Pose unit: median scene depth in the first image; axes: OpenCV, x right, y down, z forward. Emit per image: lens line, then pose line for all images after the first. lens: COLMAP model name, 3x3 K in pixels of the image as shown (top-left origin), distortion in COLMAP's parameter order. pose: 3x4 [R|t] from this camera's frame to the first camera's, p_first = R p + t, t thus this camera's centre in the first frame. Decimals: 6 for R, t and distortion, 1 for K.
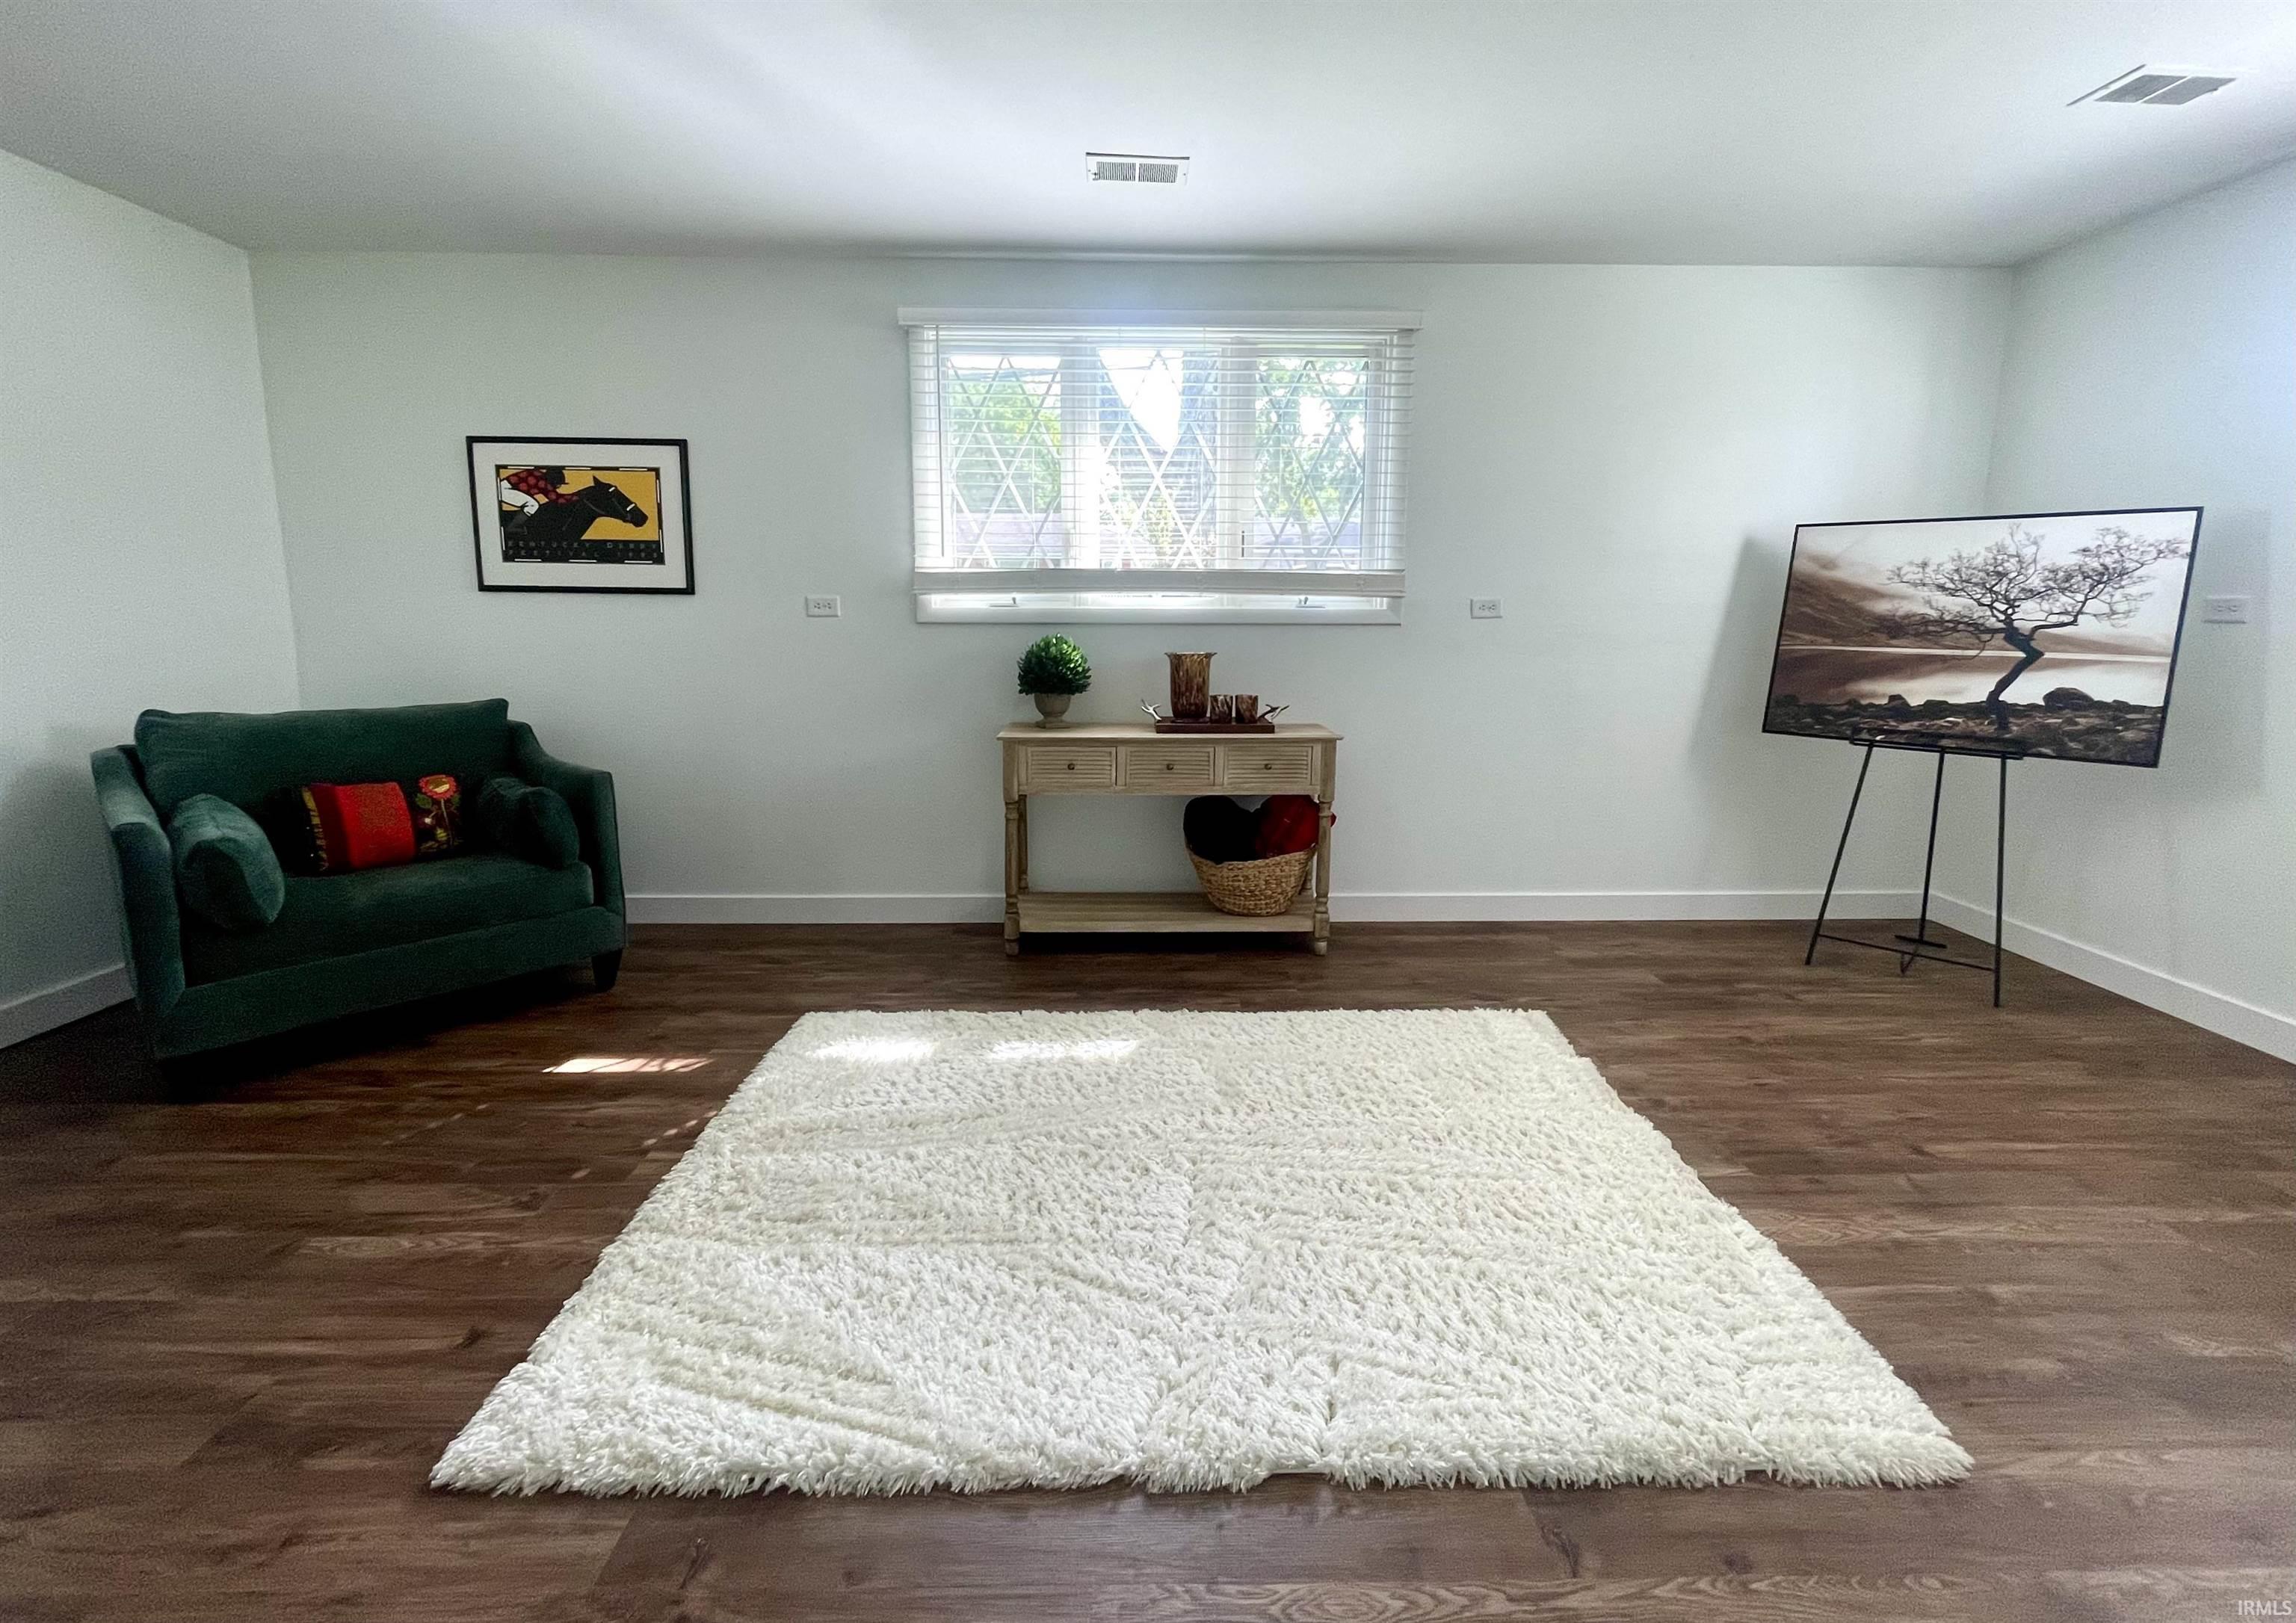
lens RADIAL K [[980.5, 0, 1152.7], [0, 980.5, 791.0], [0, 0, 1]] dist [-0.004210, 0.000069]
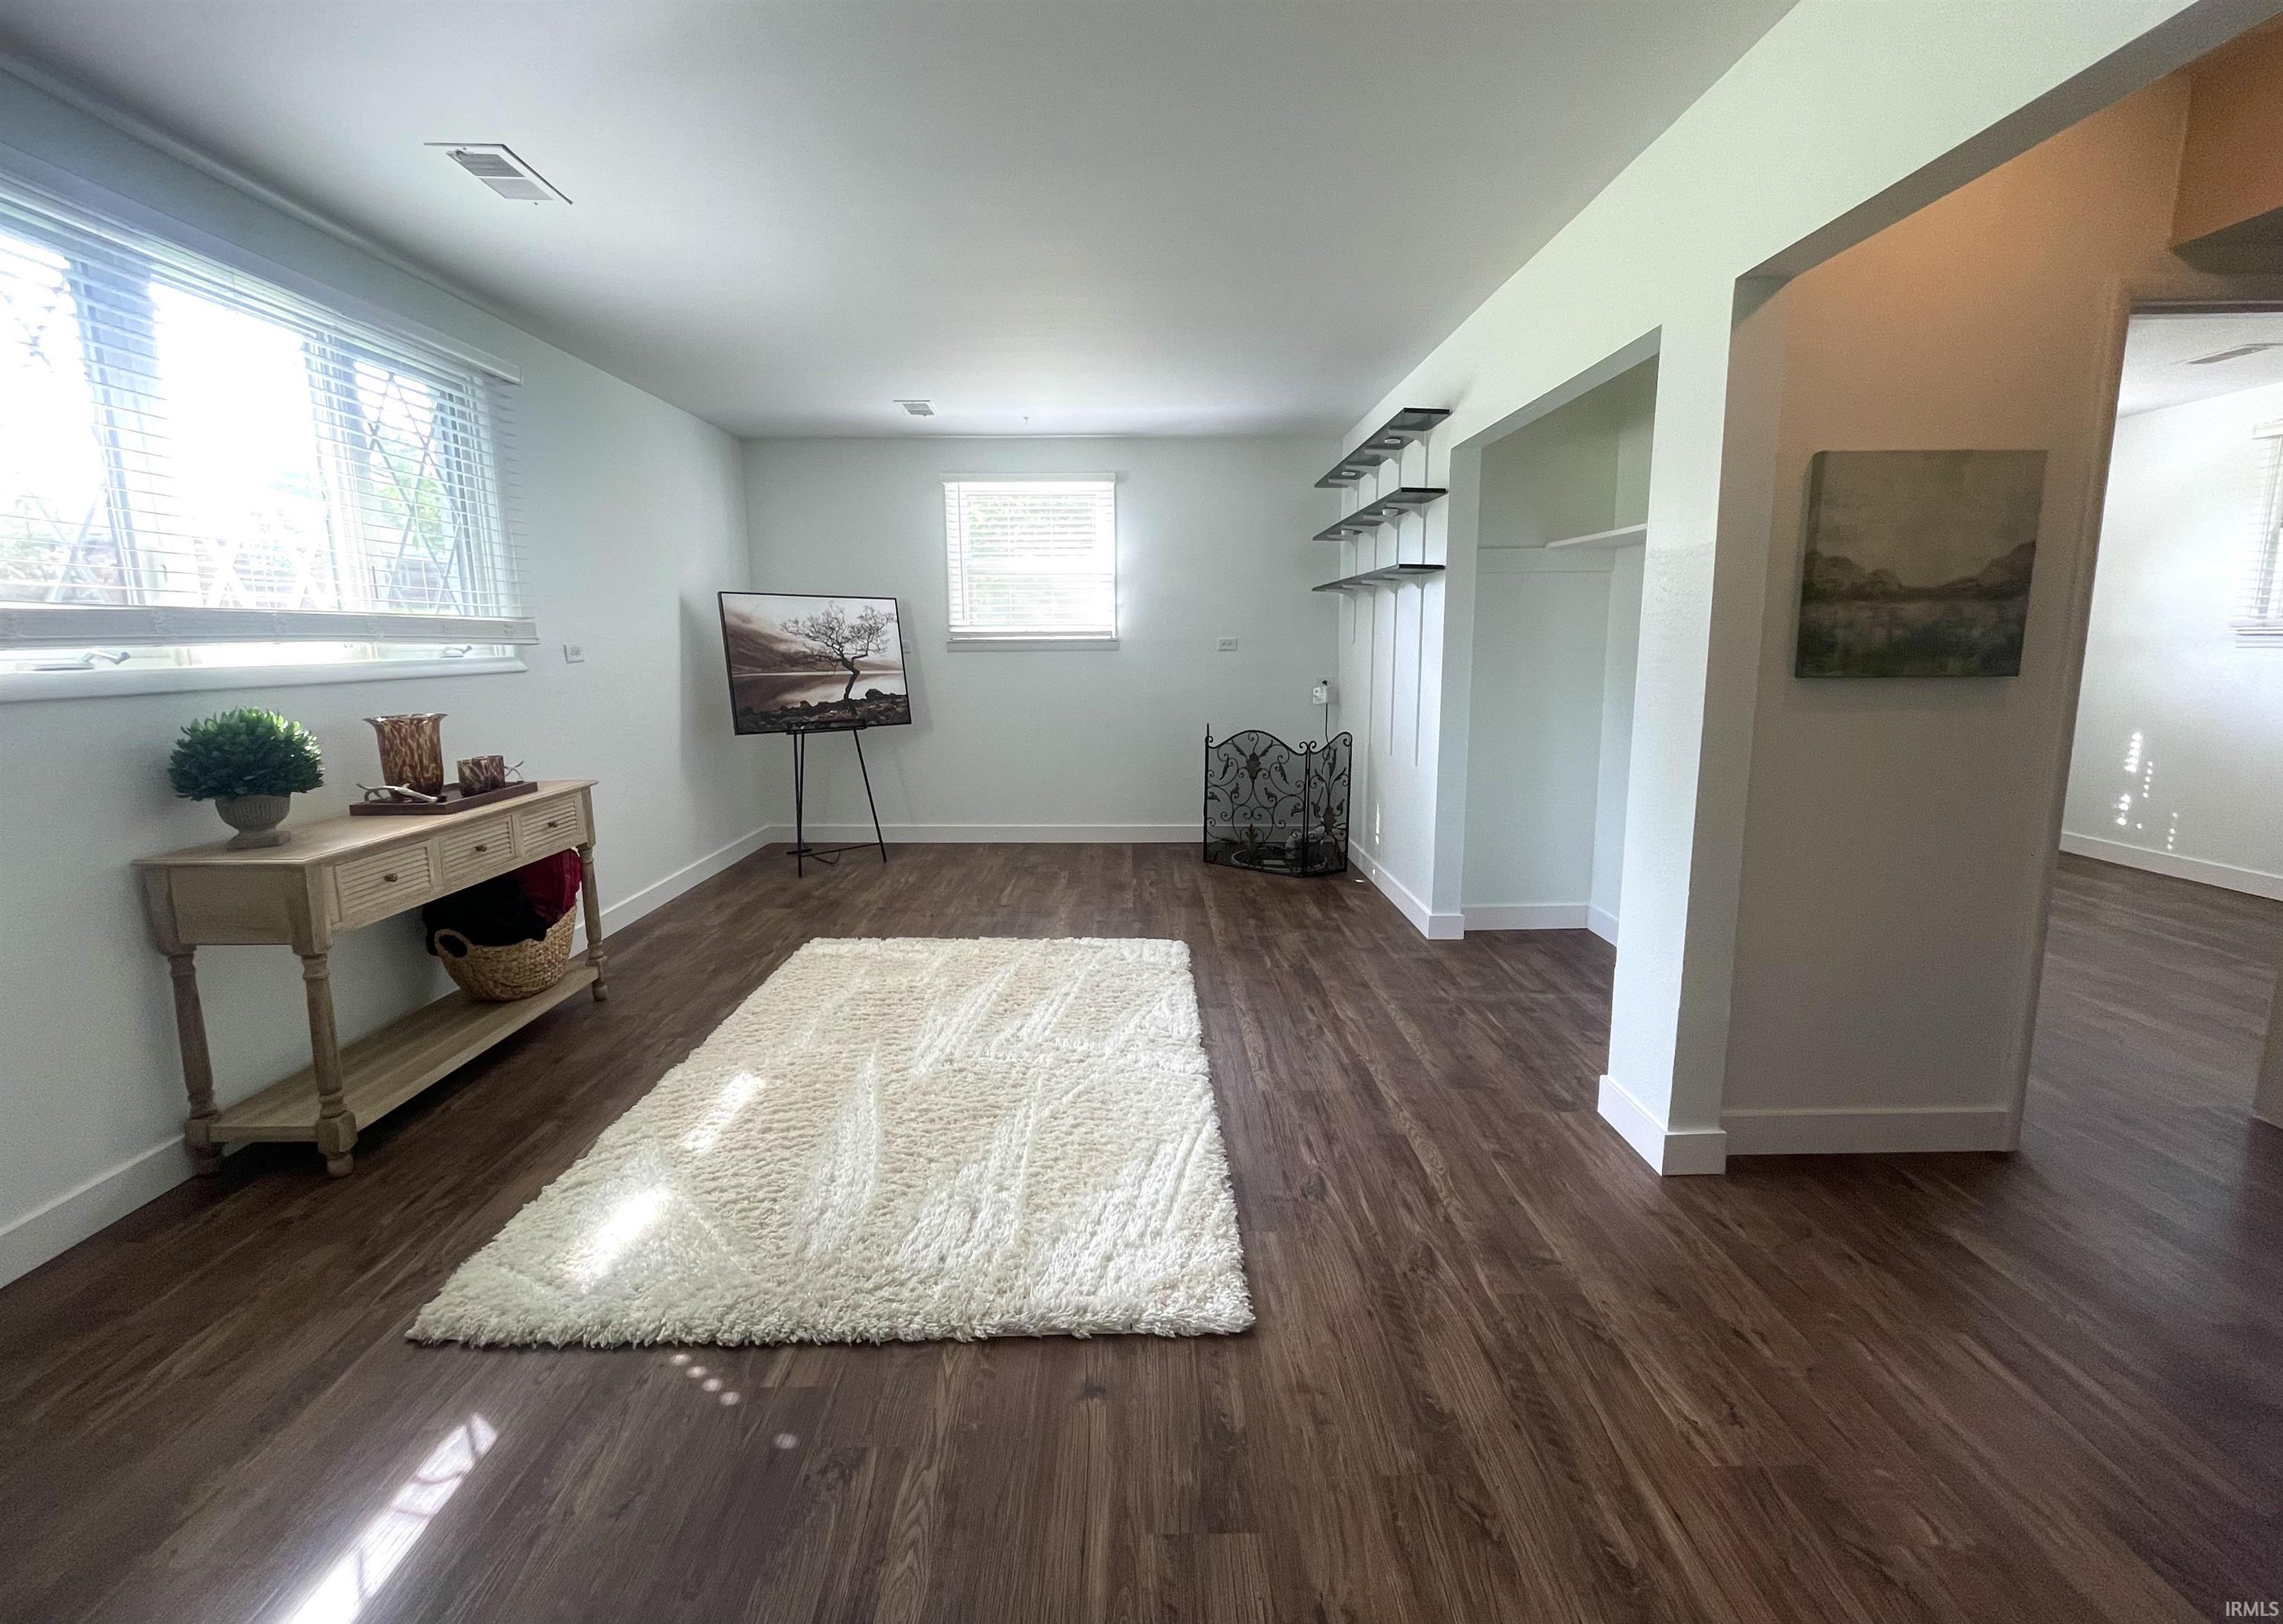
lens RADIAL K [[910.4, 0, 1143.2], [0, 910.4, 818.2], [0, 0, 1]] dist [-0.002130, -0.000120]
pose [[0.003086, -0.199442, 0.979905, -0.791108], [0.185829, 0.962956, 0.195408, -0.102786], [-0.982577, 0.181492, 0.040033, 0.419076]]
